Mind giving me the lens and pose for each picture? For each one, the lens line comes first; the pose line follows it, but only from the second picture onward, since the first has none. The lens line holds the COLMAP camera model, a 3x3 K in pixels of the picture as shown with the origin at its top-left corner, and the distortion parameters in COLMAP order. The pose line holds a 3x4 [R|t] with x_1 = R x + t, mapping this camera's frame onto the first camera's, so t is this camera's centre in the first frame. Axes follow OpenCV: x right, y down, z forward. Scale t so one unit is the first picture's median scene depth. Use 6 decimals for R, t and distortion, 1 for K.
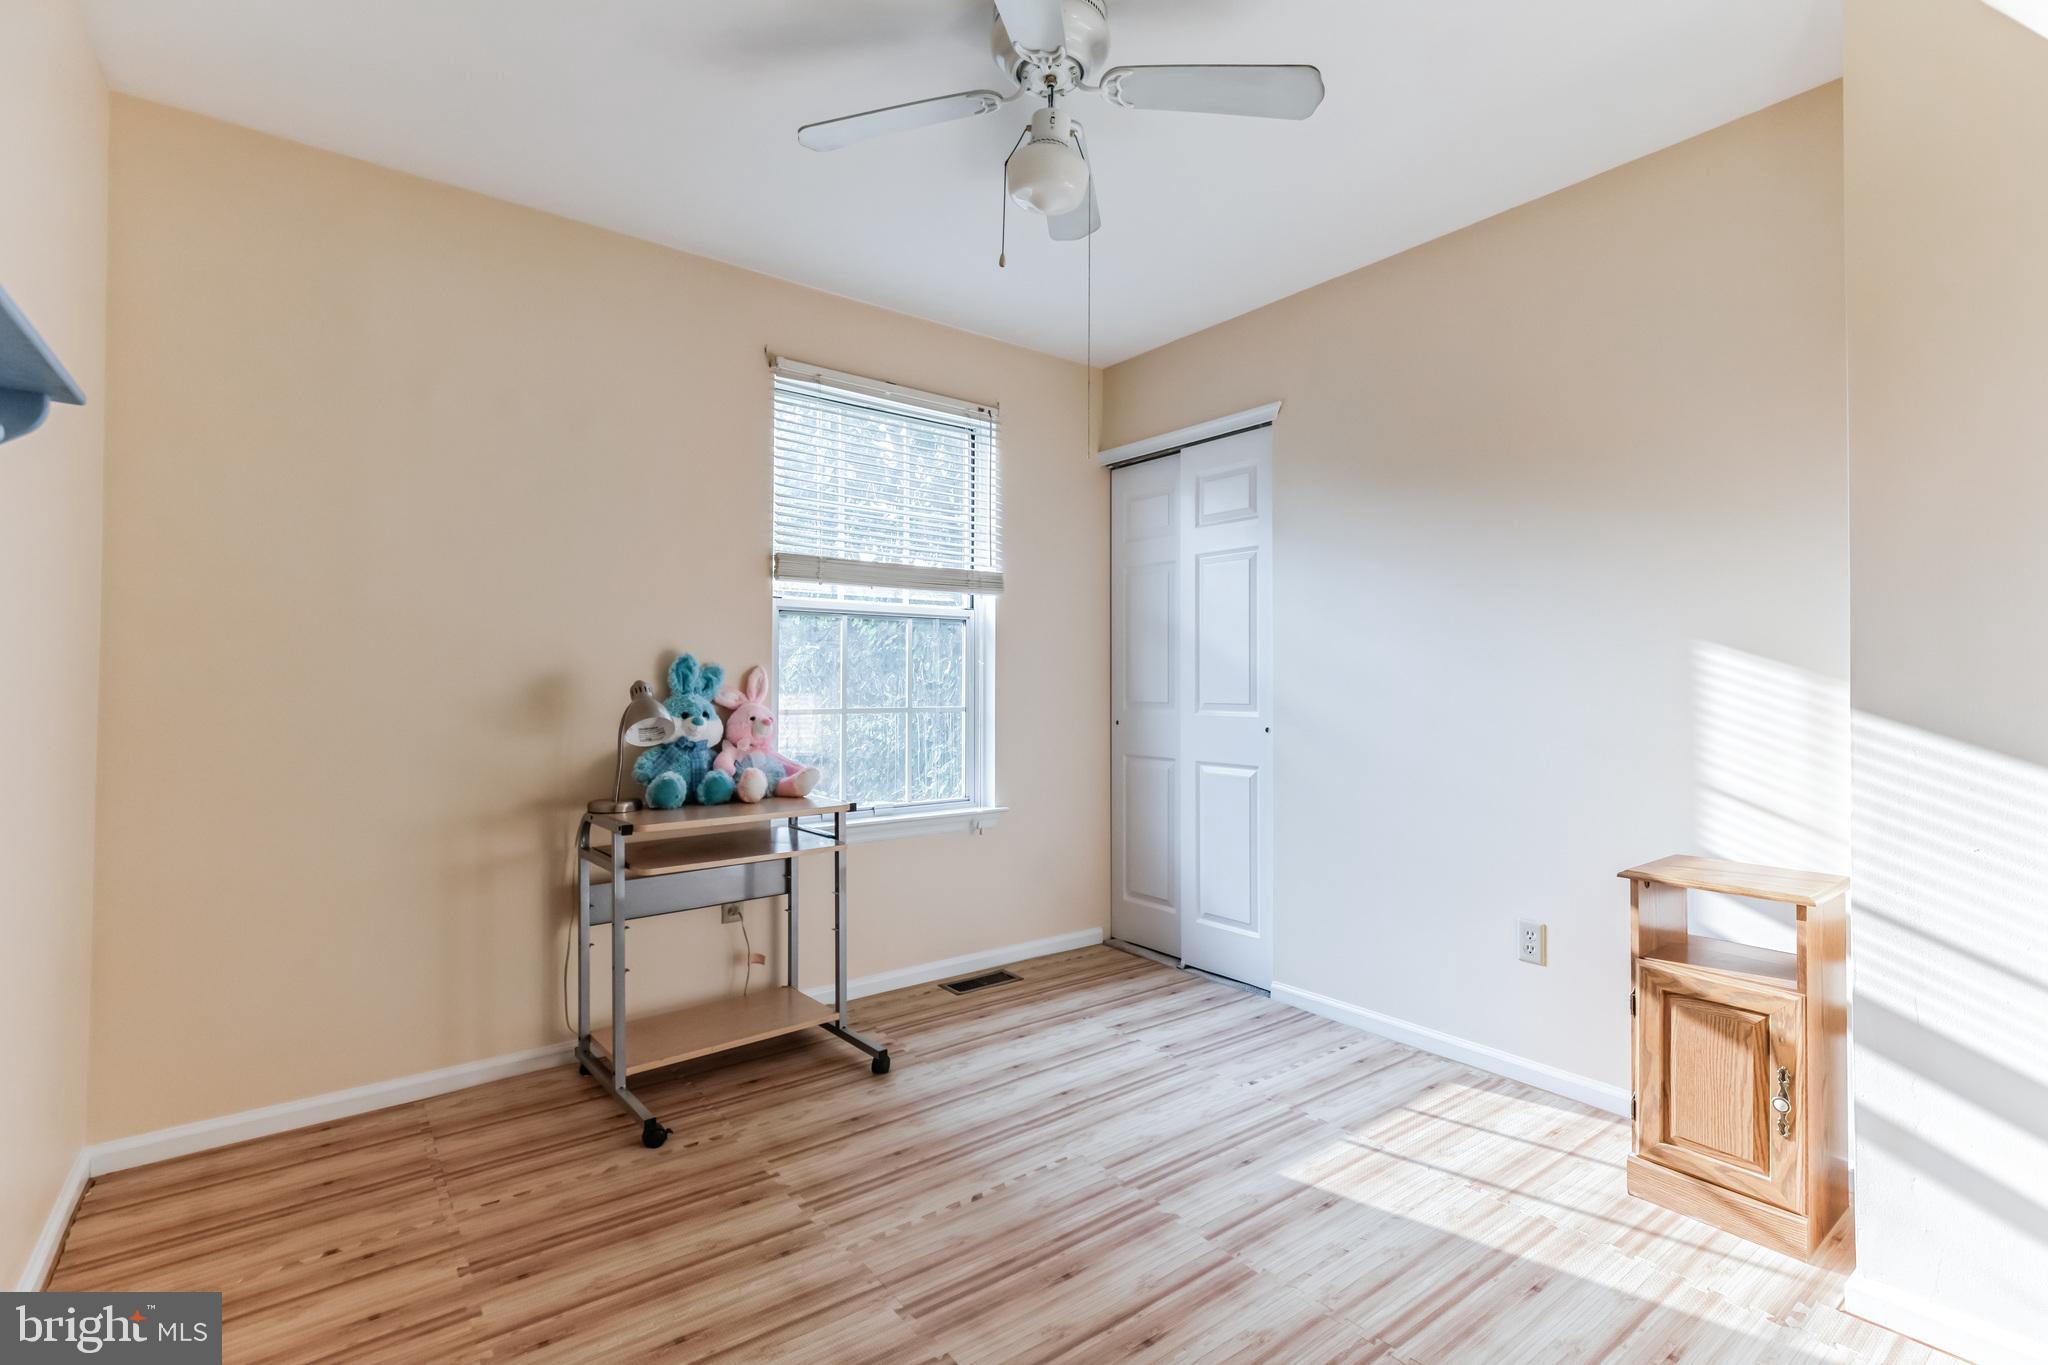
lens RADIAL K [[941.9, 0, 1029.1], [0, 941.9, 677.8], [0, 0, 1]] dist [0.002962, 0.002665]
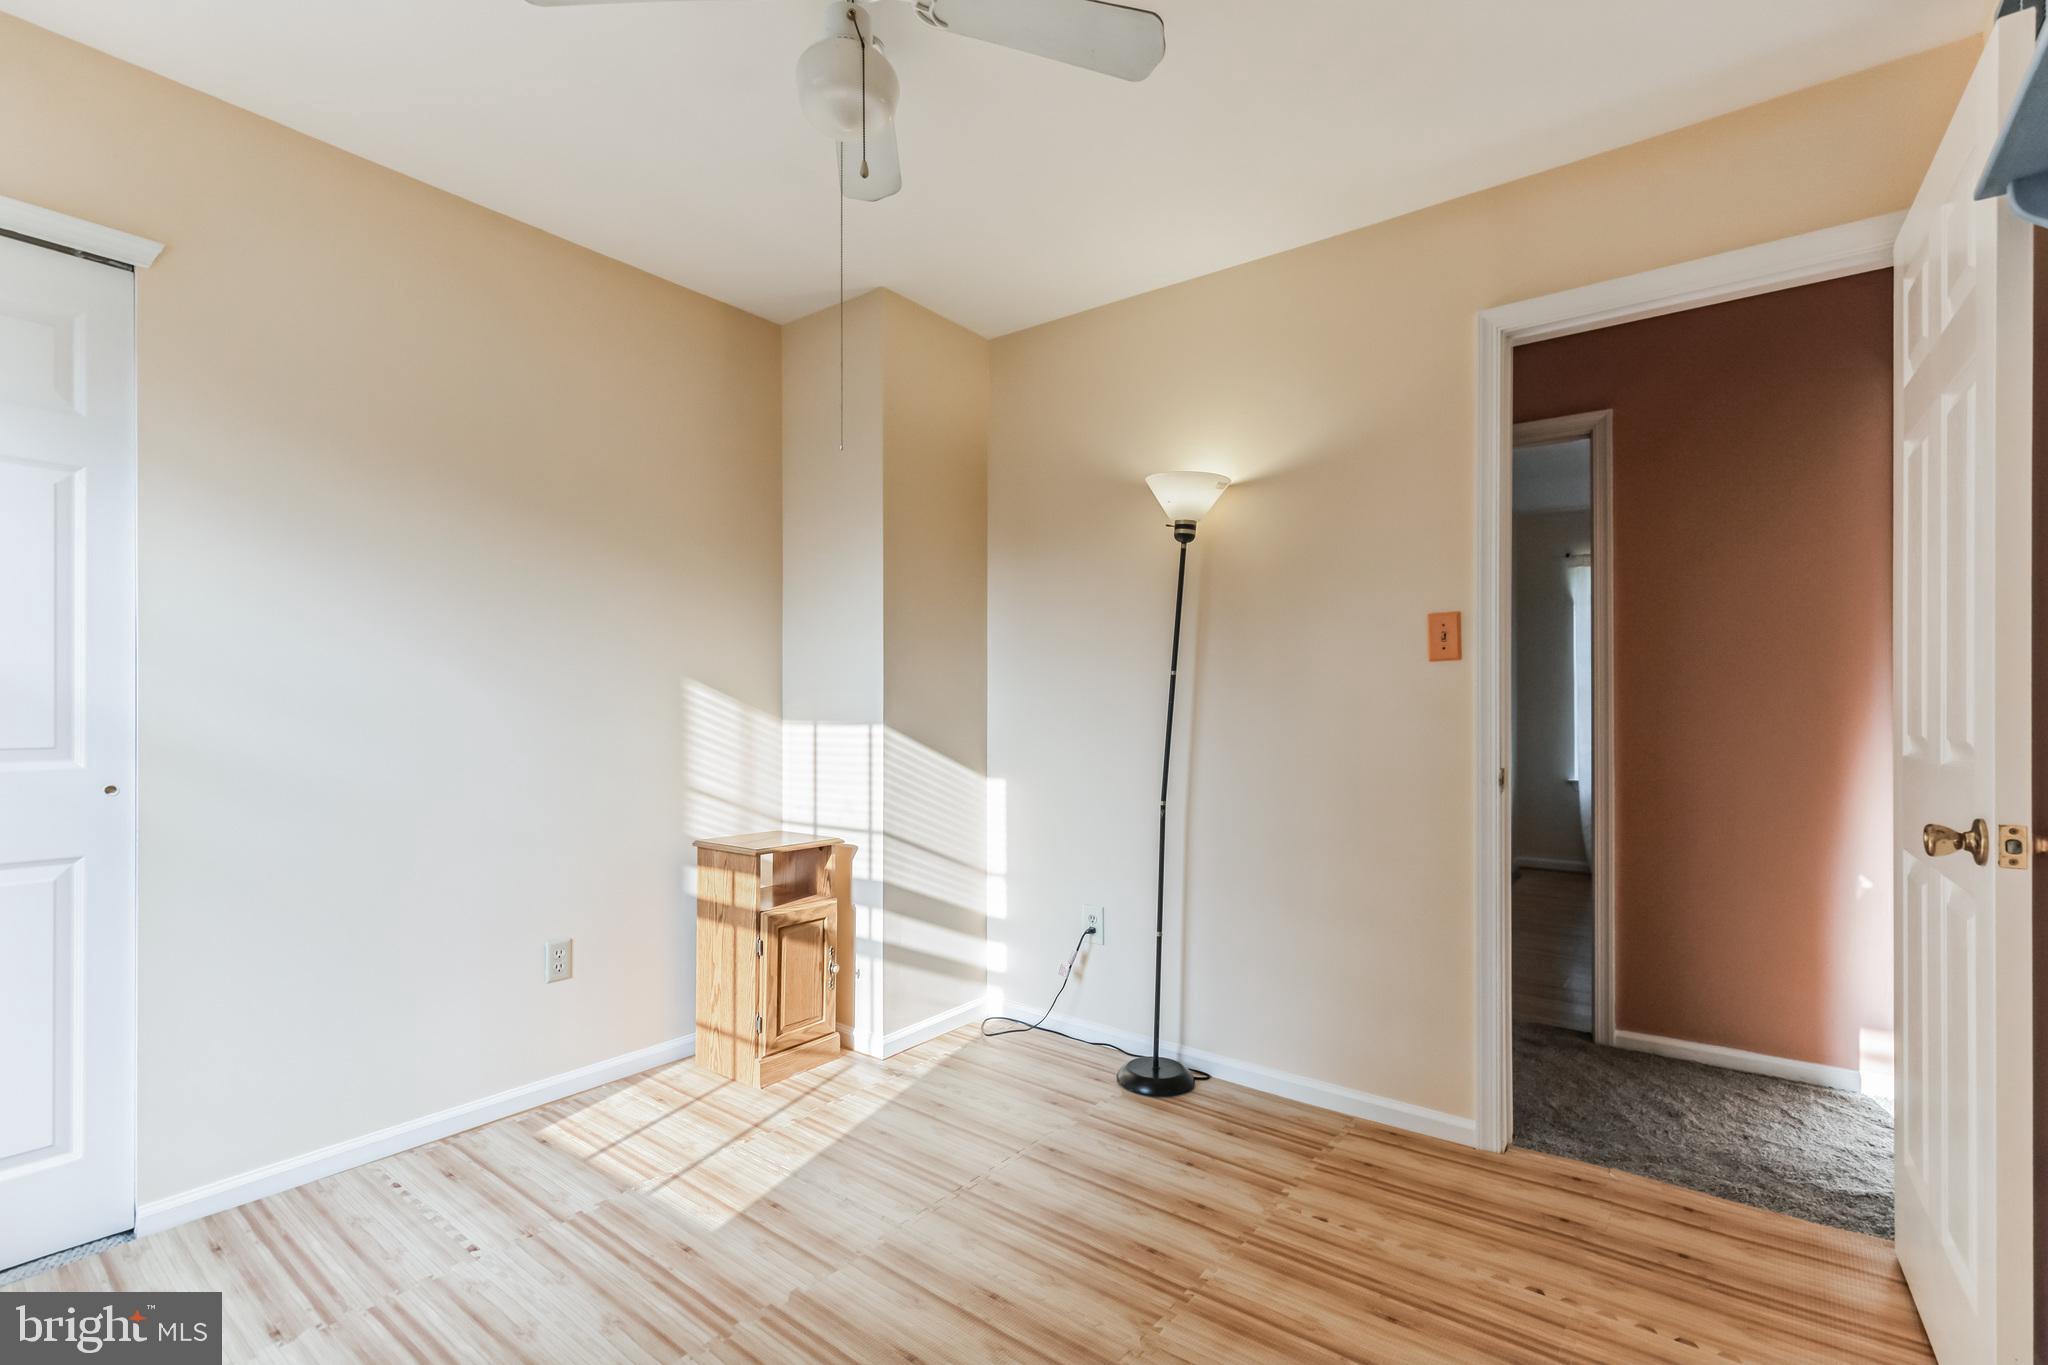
lens RADIAL K [[941.9, 0, 1025.2], [0, 941.9, 704.0], [0, 0, 1]] dist [0.002962, 0.002665]
pose [[-0.270514, 0.004987, 0.962703, -0.696206], [-0.008429, 0.999936, -0.007548, 0.002031], [-0.962679, -0.010156, -0.270454, 0.910701]]
